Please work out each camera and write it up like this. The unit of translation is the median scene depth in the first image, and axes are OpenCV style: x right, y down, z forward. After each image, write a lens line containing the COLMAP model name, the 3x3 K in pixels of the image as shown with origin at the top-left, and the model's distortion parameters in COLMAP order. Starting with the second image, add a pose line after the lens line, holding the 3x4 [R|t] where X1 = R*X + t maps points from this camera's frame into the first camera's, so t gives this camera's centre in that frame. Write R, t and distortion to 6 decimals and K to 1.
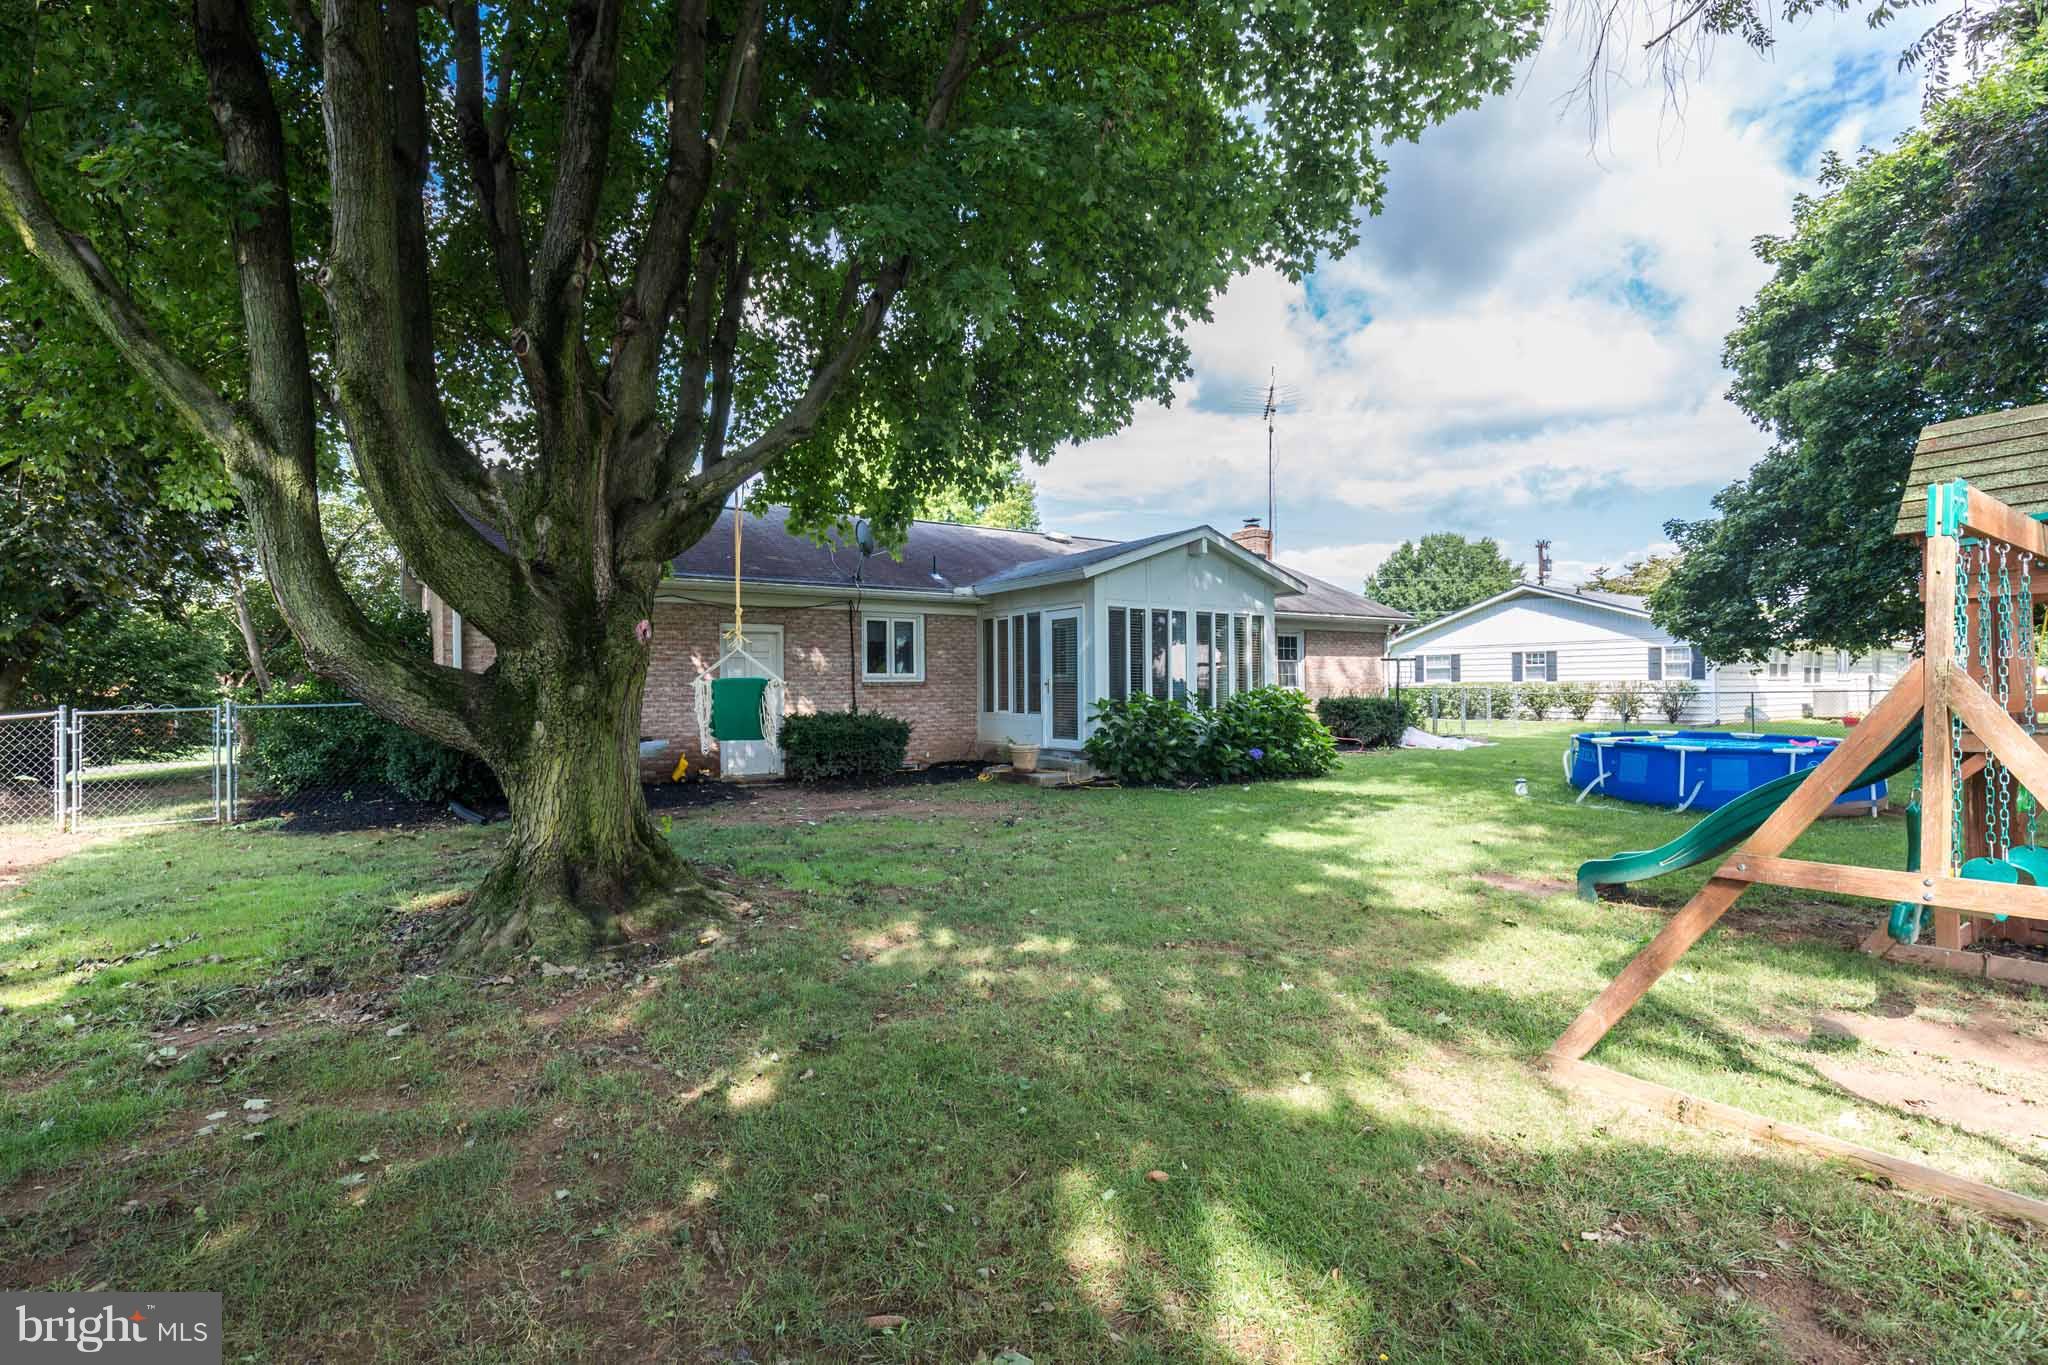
lens RADIAL K [[914.4, 0, 1024.0], [0, 914.4, 682.5], [0, 0, 1]] dist [0.030182, -0.020925]
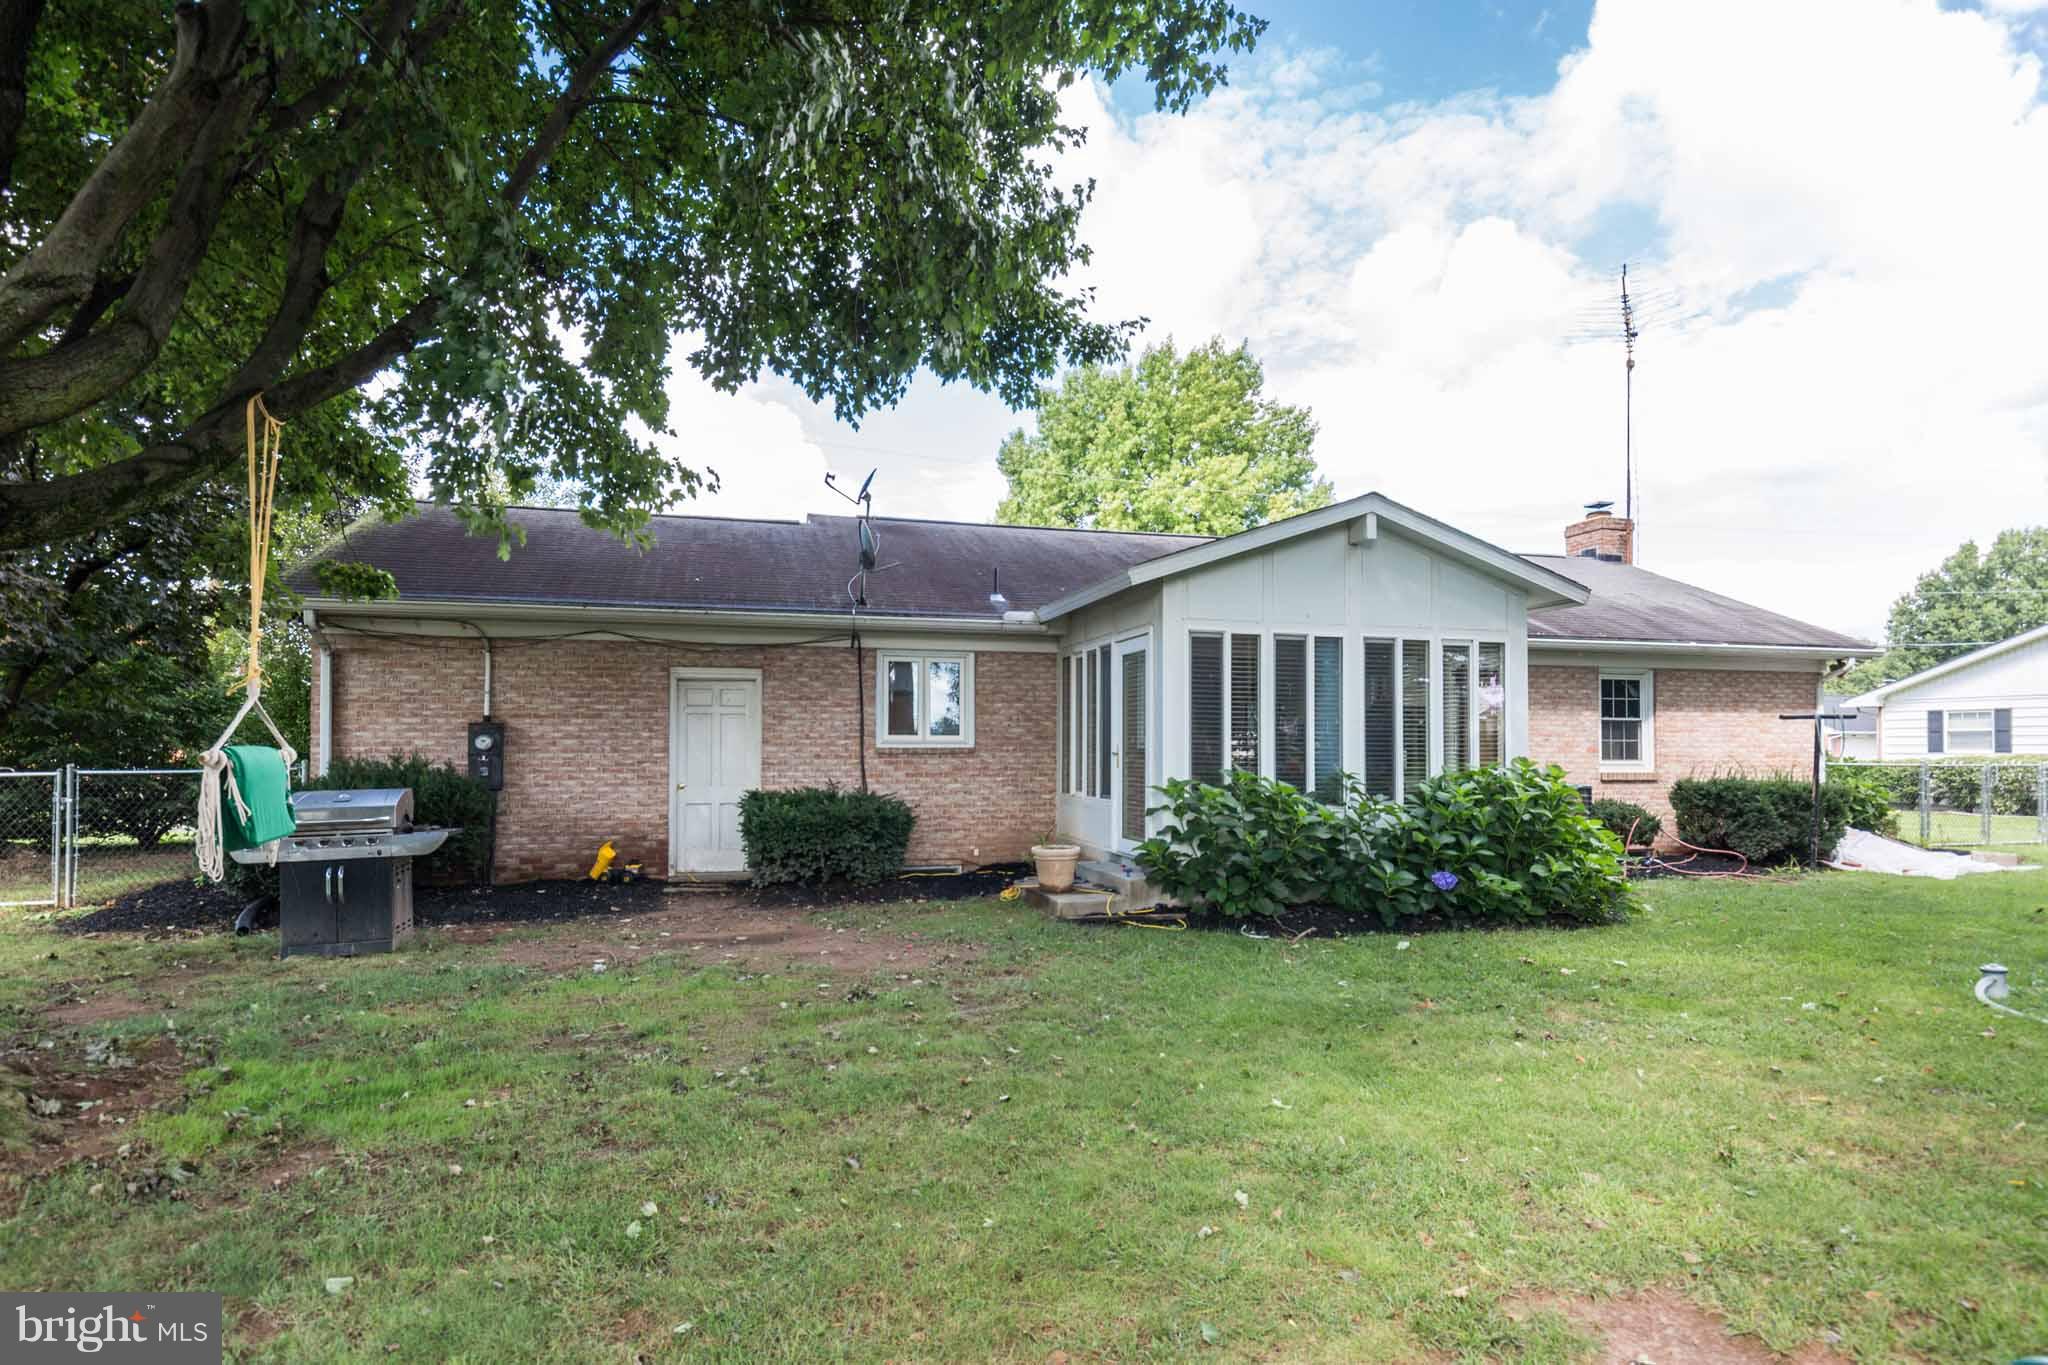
lens RADIAL K [[1059.7, 0, 1023.8], [0, 1059.7, 735.1], [0, 0, 1]] dist [0.040268, -0.037462]
pose [[0.943362, 0.006371, -0.331704, 0.210752], [-0.008916, 0.999941, -0.006149, -0.006356], [0.331646, 0.008758, 0.943363, 0.264506]]
